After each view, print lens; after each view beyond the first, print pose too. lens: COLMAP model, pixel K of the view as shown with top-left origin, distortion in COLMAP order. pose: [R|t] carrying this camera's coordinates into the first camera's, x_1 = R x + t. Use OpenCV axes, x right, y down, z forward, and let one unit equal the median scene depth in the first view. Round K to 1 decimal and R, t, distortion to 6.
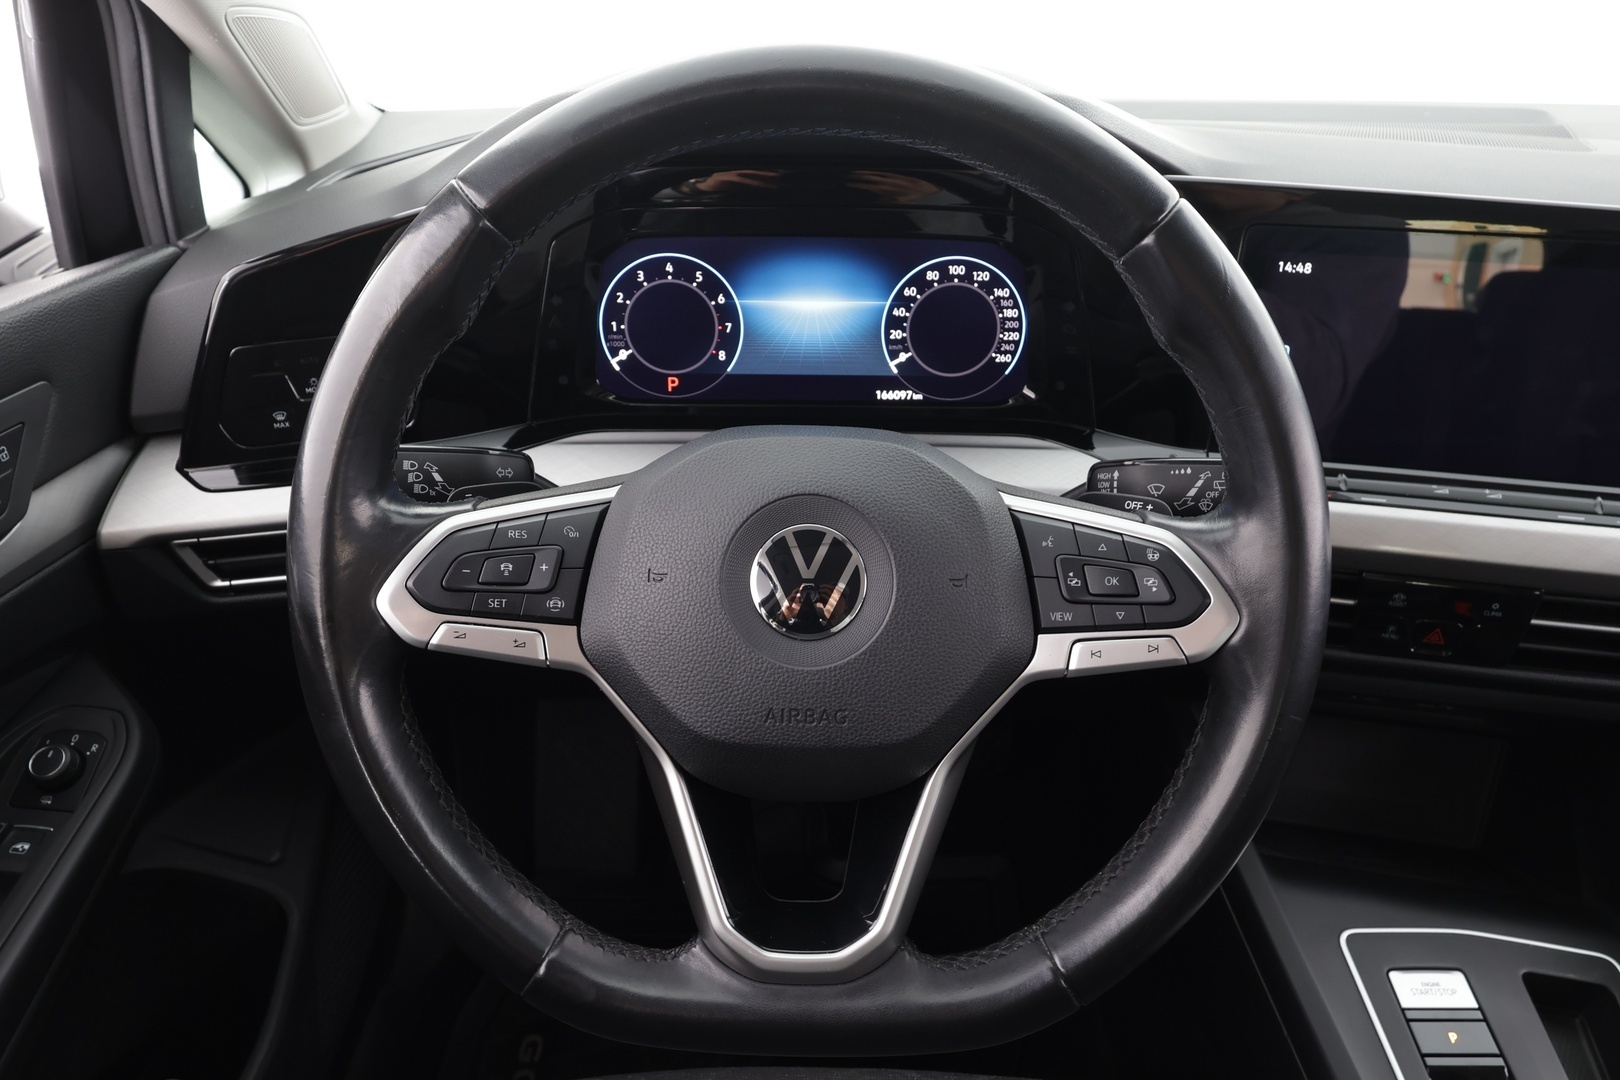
lens RADIAL K [[1078.7, 0, 810.0], [0, 1078.7, 540.0], [0, 0, 1]] dist [0.004054, -0.002965]
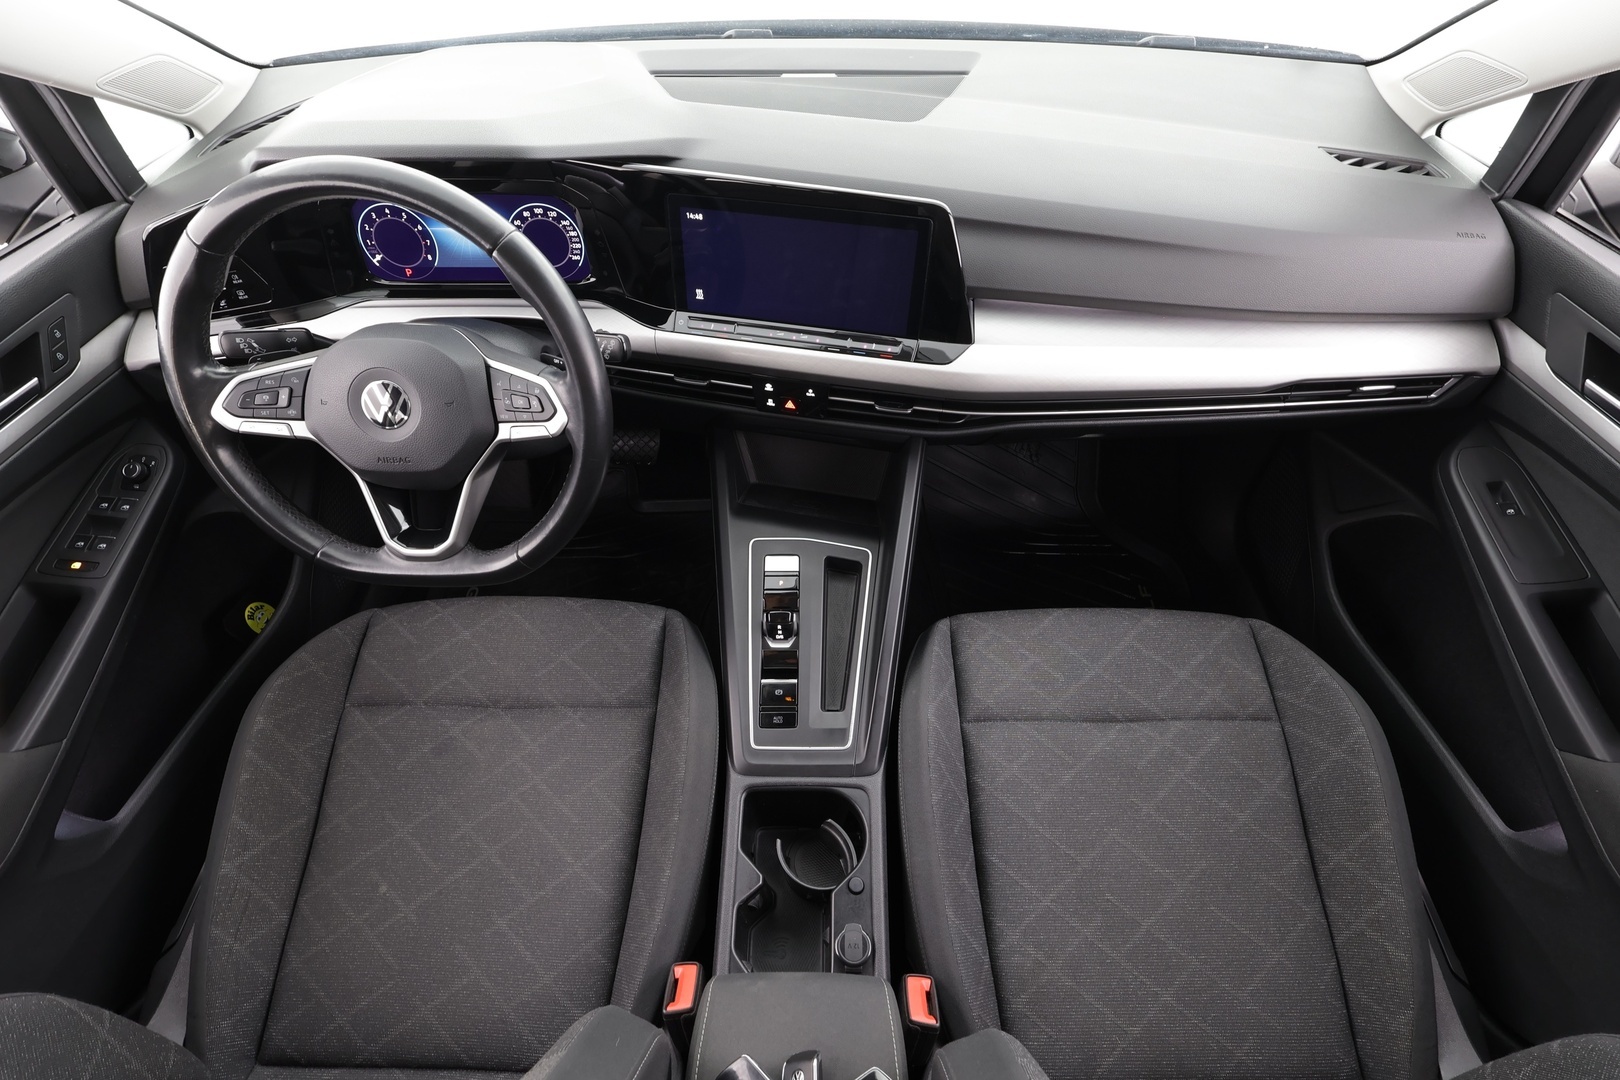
lens RADIAL K [[757.1, 0, 810.0], [0, 757.1, 540.0], [0, 0, 1]] dist [0.001518, 0.000519]
pose [[0.999815, -0.003057, -0.019015, 0.695272], [0.009503, 0.937076, 0.348997, -0.184978], [0.016752, -0.349113, 0.936931, -0.474258]]
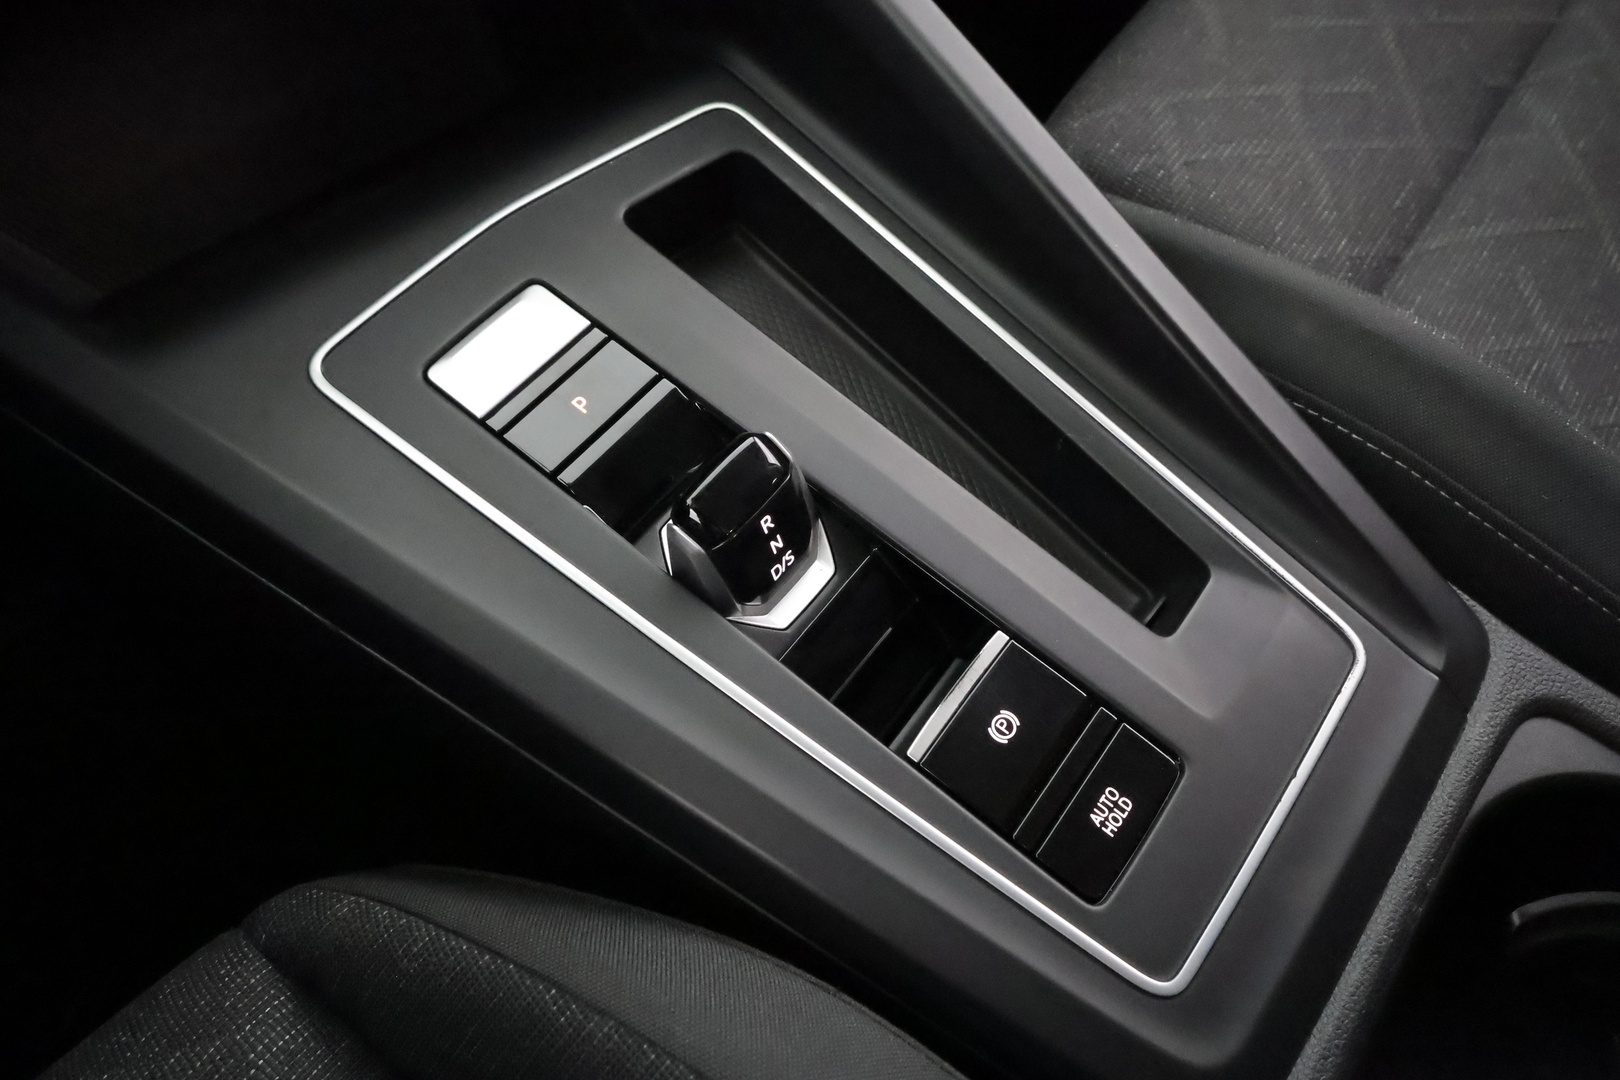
lens RADIAL K [[1078.7, 0, 810.0], [0, 1078.7, 540.0], [0, 0, 1]] dist [0.004054, -0.002965]
pose [[0.611759, -0.682559, 0.399831, 0.424753], [0.445095, 0.714855, 0.539327, 0.288640], [-0.653943, -0.151976, 0.741122, 0.562781]]
